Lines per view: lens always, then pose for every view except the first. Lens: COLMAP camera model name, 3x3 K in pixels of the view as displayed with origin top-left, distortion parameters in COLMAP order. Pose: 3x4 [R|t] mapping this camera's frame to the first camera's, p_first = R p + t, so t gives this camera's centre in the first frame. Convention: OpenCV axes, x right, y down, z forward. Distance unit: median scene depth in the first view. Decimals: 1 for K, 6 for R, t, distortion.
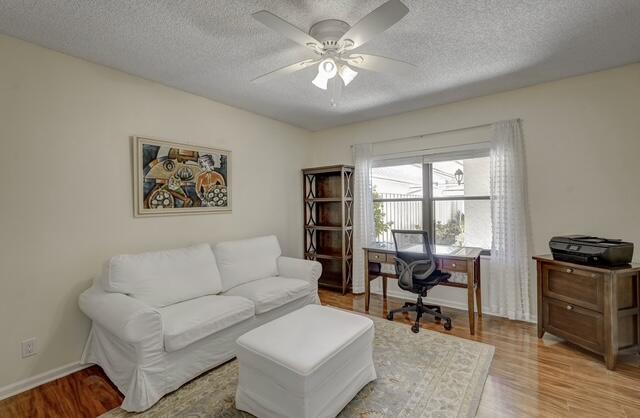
lens RADIAL K [[281.6, 0, 322.9], [0, 281.6, 207.2], [0, 0, 1]] dist [0.004658, 0.001348]
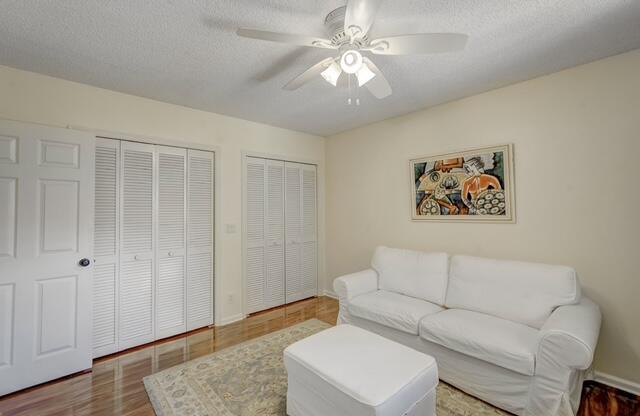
lens RADIAL K [[281.6, 0, 322.7], [0, 281.6, 207.4], [0, 0, 1]] dist [0.004658, 0.001348]
pose [[-0.164722, 0.010190, -0.986287, 0.600124], [0.000591, 0.999947, 0.010232, -0.037403], [0.986340, 0.001102, -0.164719, 0.710818]]
